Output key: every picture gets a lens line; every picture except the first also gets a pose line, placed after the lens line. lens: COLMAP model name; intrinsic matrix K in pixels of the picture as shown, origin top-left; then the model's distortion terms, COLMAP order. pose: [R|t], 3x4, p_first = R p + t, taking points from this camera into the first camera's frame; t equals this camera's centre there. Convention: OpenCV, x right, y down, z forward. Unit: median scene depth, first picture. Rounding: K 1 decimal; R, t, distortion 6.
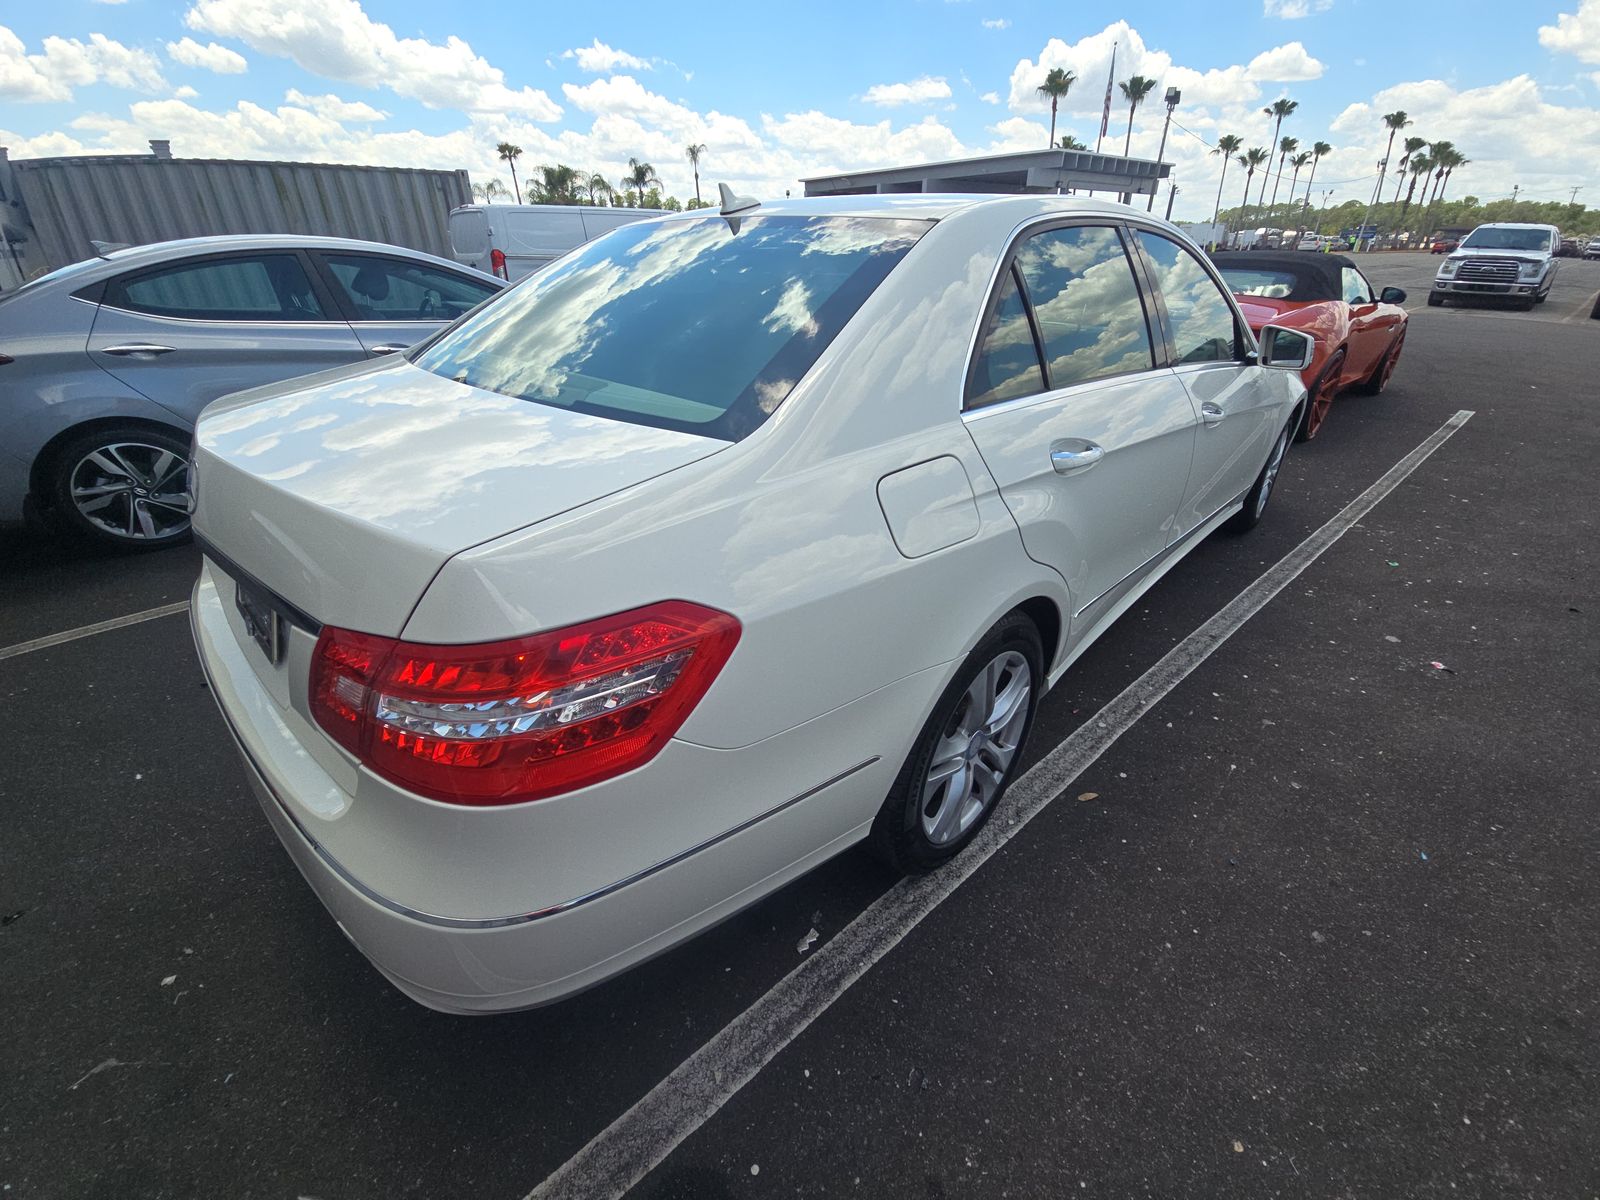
lens RADIAL K [[638.0, 0, 800.0], [0, 638.0, 600.0], [0, 0, 1]] dist [0.002807, -0.013187]
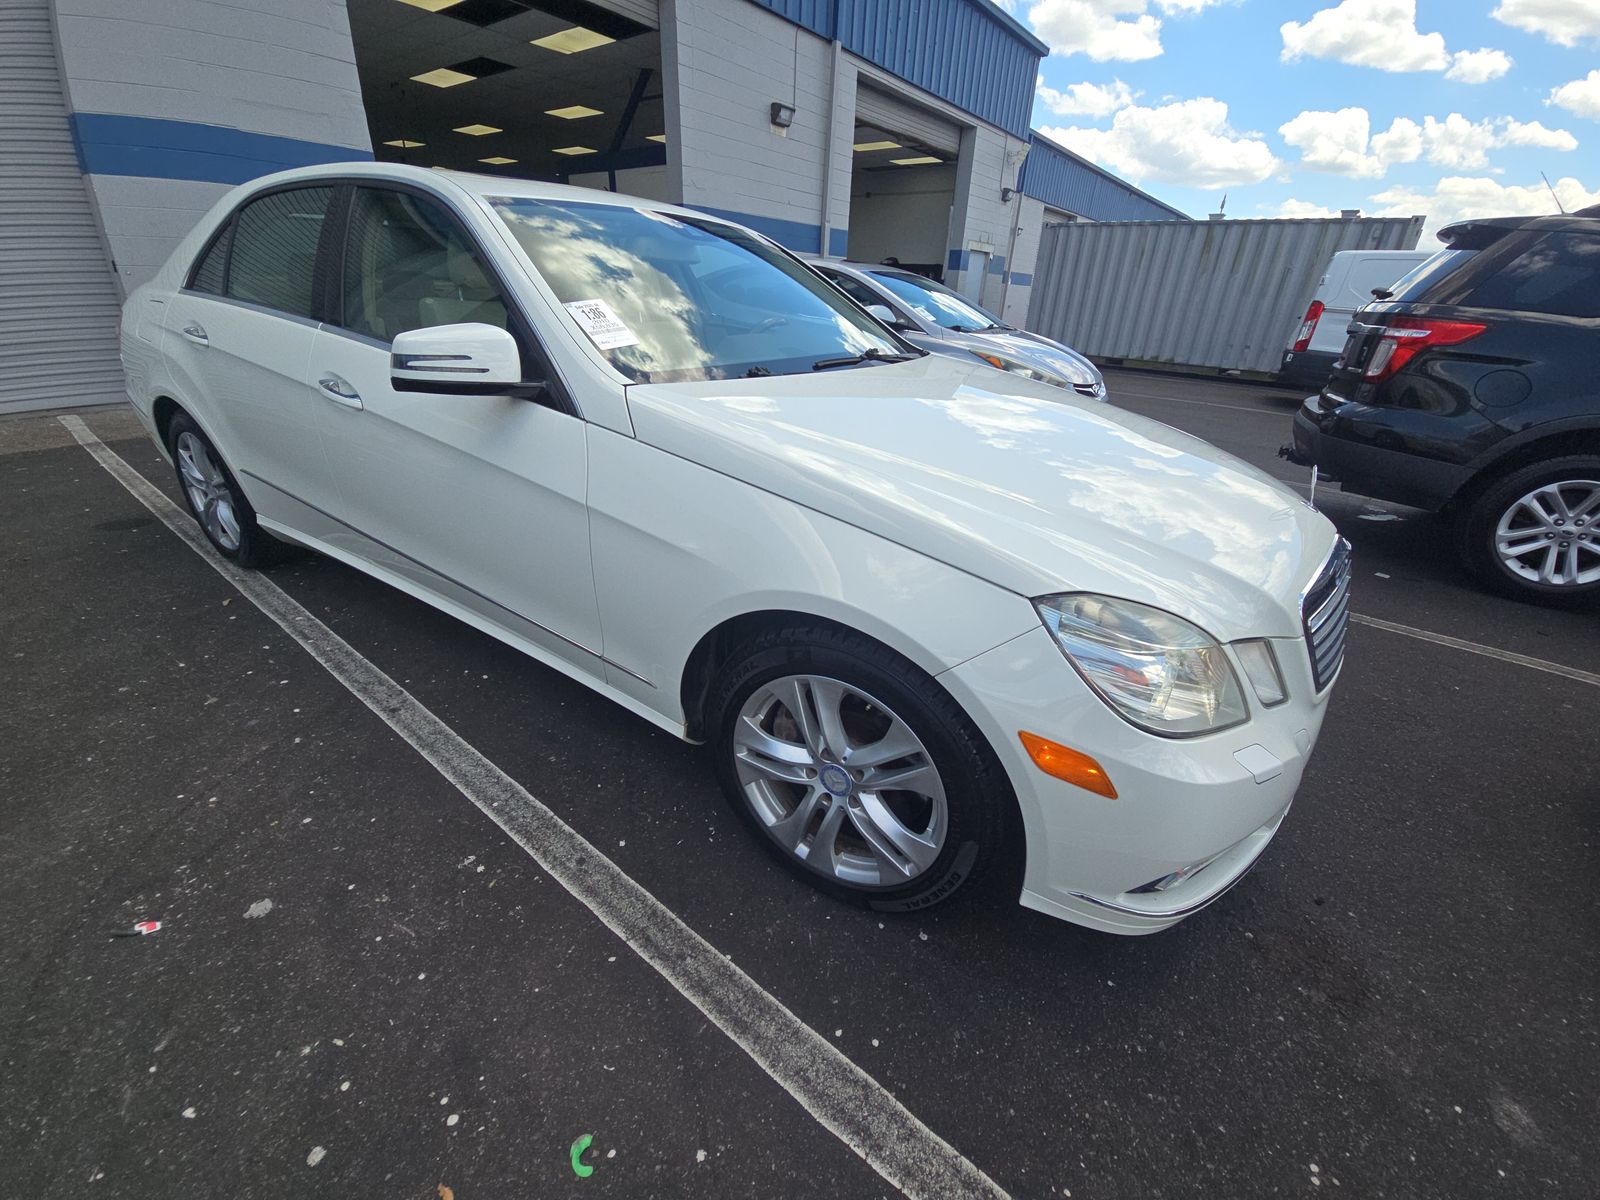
lens RADIAL K [[638.0, 0, 800.0], [0, 638.0, 600.0], [0, 0, 1]] dist [0.002807, -0.013187]
pose [[0.221966, 0.465015, -0.857025, 1.243108], [-0.528008, 0.796250, 0.295287, -0.479235], [0.819719, 0.386972, 0.422271, 0.958465]]
